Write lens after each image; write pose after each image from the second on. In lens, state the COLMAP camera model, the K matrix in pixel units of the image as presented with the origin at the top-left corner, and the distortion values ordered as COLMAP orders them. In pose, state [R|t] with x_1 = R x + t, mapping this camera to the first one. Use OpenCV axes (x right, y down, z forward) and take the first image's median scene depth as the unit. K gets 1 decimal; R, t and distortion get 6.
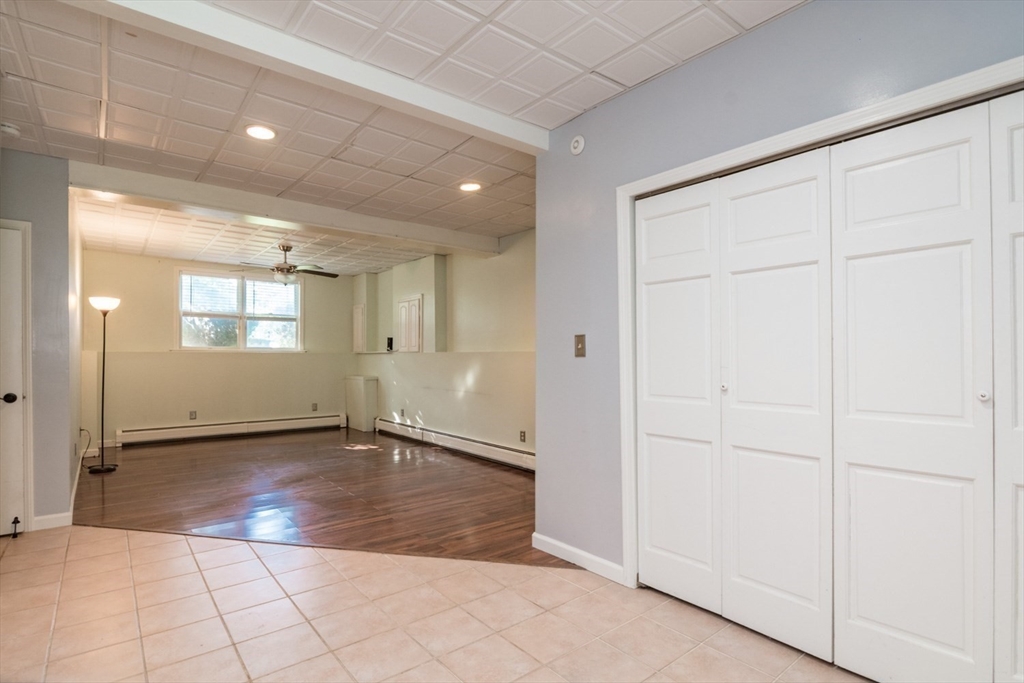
lens RADIAL K [[514.3, 0, 484.0], [0, 514.3, 353.5], [0, 0, 1]] dist [-0.004914, -0.000409]
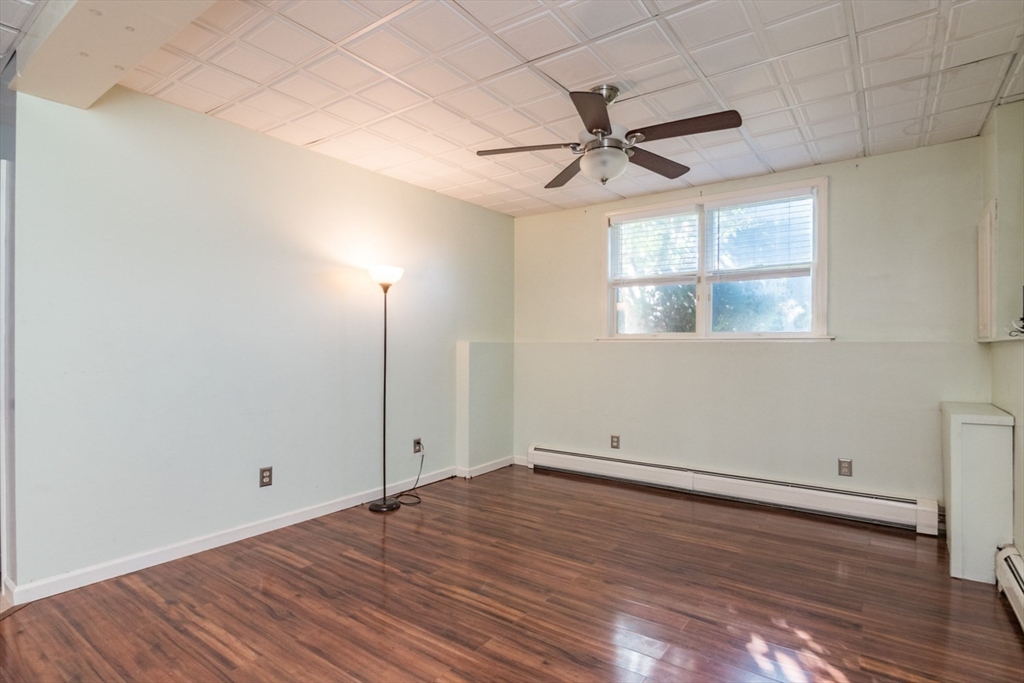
lens RADIAL K [[521.1, 0, 505.9], [0, 521.1, 348.4], [0, 0, 1]] dist [-0.011962, -0.000245]
pose [[0.289965, 0.005480, -0.957022, 0.004148], [0.001871, 0.999978, 0.006293, 0.001384], [0.957035, -0.003615, 0.289949, 0.651223]]
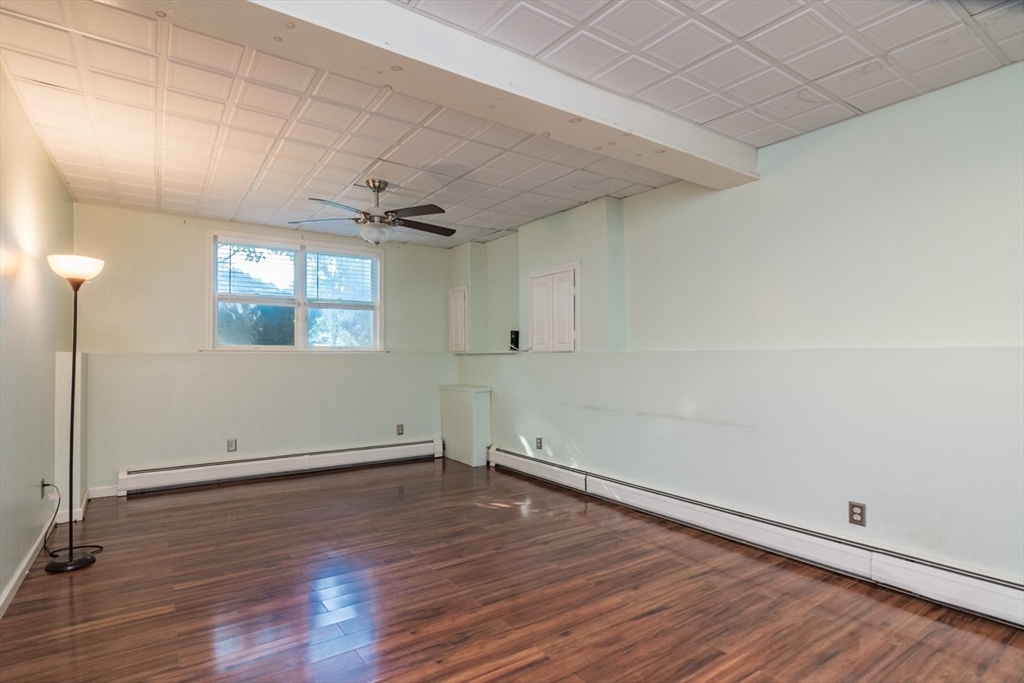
lens RADIAL K [[521.1, 0, 505.9], [0, 521.1, 348.4], [0, 0, 1]] dist [-0.011962, -0.000245]
pose [[0.999161, -0.003878, -0.040759, -0.166387], [0.003431, 0.999933, -0.011024, 0.000252], [0.040799, 0.010875, 0.999108, 0.308344]]
